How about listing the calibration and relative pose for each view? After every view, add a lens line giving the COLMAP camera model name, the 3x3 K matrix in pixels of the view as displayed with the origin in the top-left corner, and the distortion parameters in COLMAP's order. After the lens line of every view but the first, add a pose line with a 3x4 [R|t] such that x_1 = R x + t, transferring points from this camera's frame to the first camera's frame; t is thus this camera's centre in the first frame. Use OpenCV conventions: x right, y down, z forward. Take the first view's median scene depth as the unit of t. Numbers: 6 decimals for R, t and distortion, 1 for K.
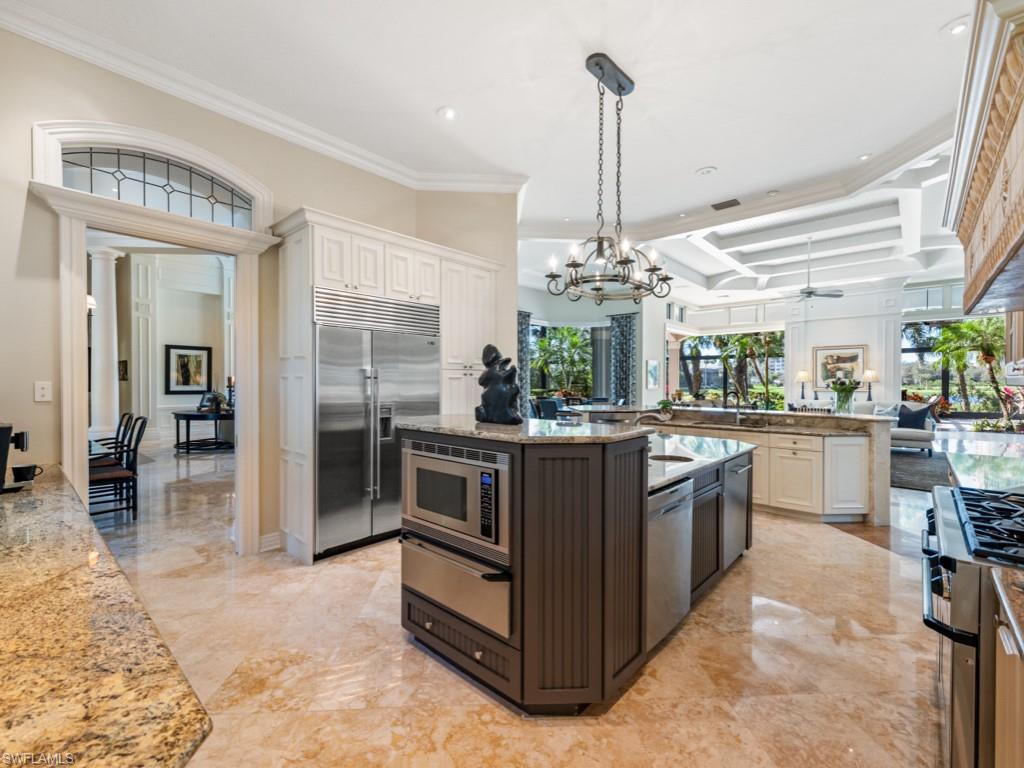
lens RADIAL K [[452.6, 0, 511.3], [0, 452.6, 385.8], [0, 0, 1]] dist [0.013809, -0.001350]
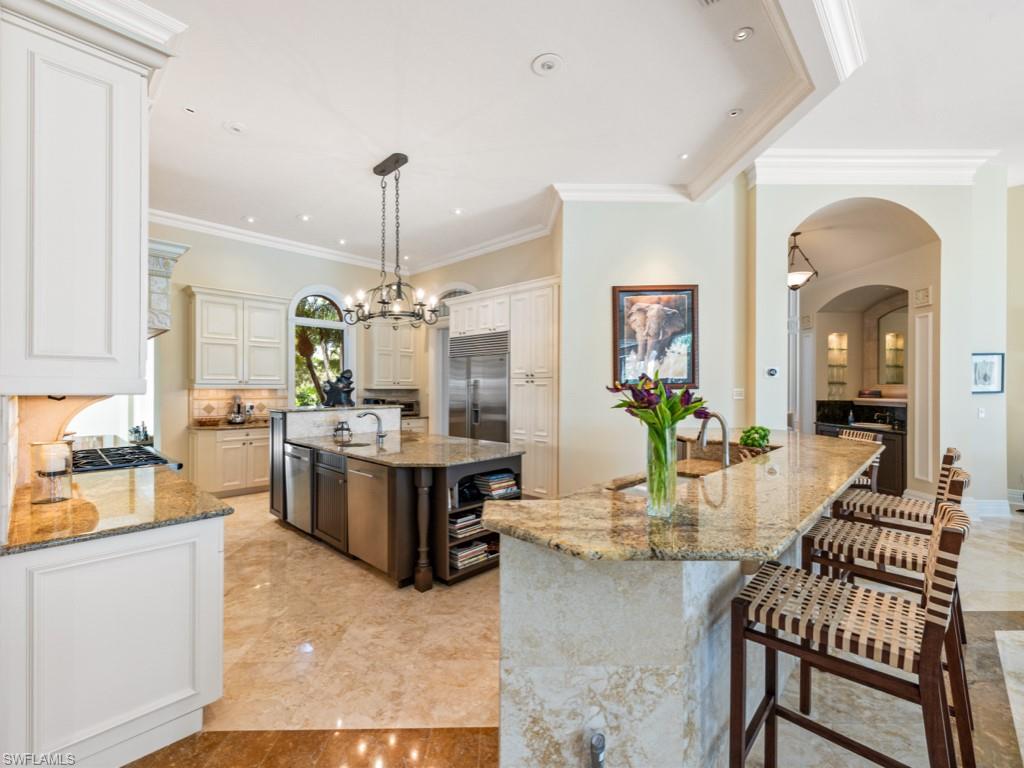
lens RADIAL K [[452.6, 0, 512.5], [0, 452.6, 383.8], [0, 0, 1]] dist [0.013809, -0.001350]
pose [[-0.035596, -0.007953, -0.999335, 0.969507], [-0.008185, 0.999937, -0.007666, -0.008457], [0.999333, 0.007907, -0.035659, 0.878085]]
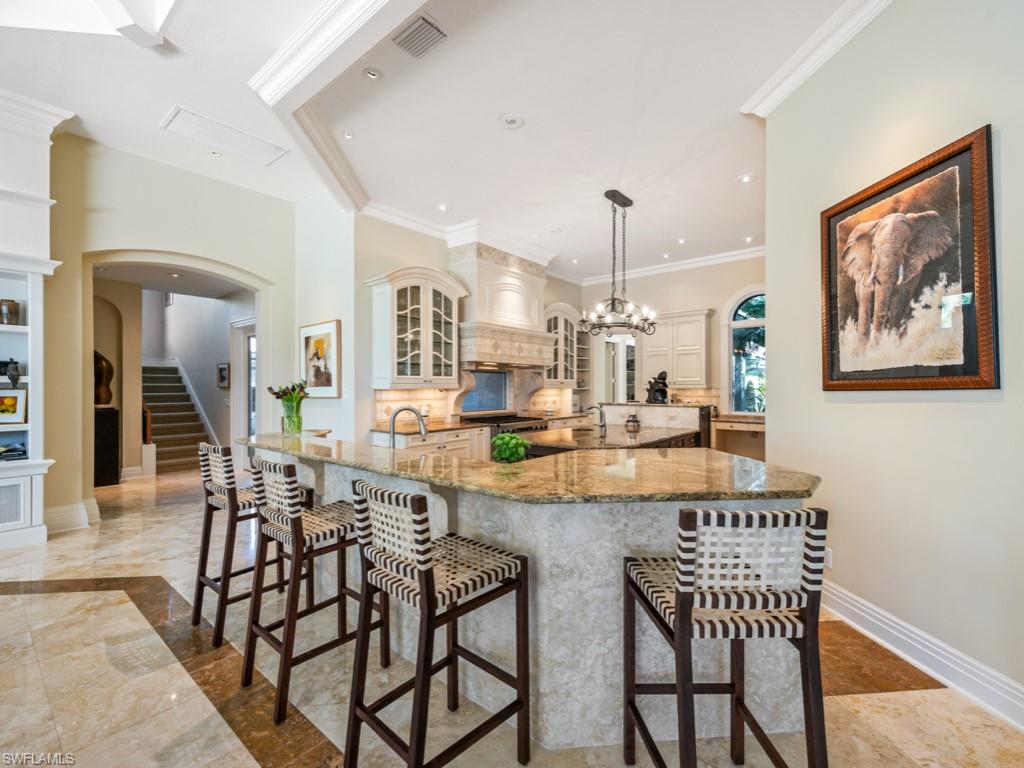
lens RADIAL K [[452.6, 0, 502.4], [0, 452.6, 384.7], [0, 0, 1]] dist [0.013809, -0.001350]
pose [[-0.999541, -0.000566, -0.030290, 0.421072], [-0.000629, 0.999998, 0.002099, -0.011893], [0.030288, 0.002117, -0.999539, 1.599437]]
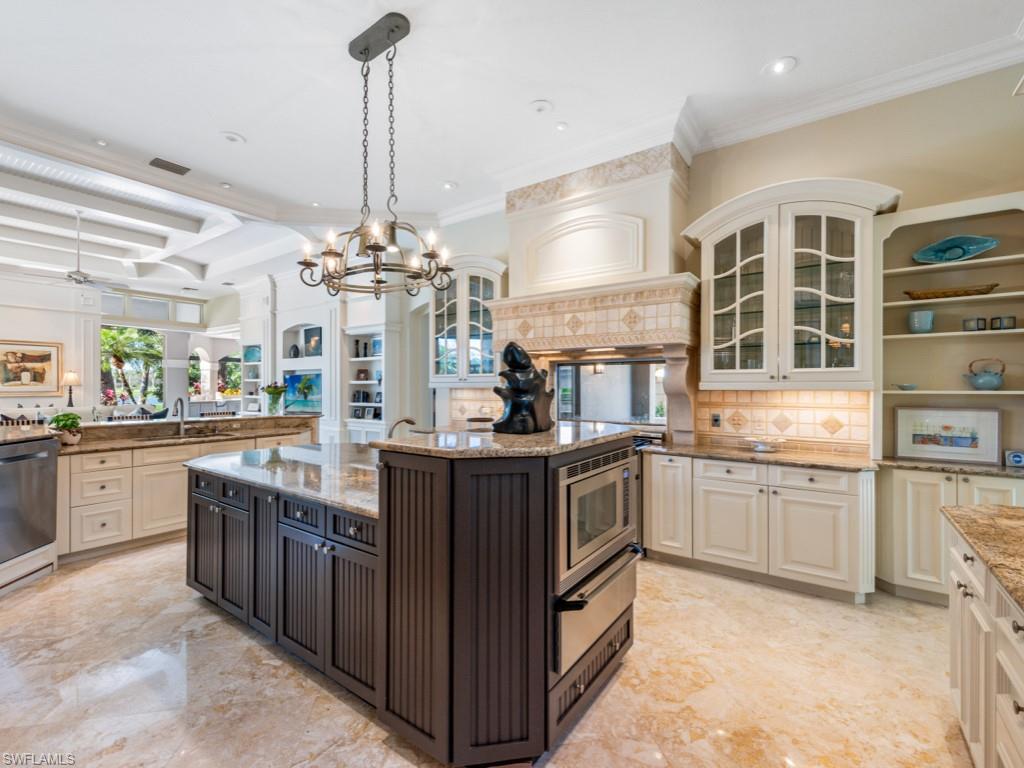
lens RADIAL K [[452.6, 0, 502.4], [0, 452.6, 385.2], [0, 0, 1]] dist [0.013809, -0.001350]
pose [[-0.107831, -0.000576, 0.994169, -0.423458], [0.008402, 0.999964, 0.001490, -0.006356], [-0.994134, 0.008514, -0.107822, 0.531886]]
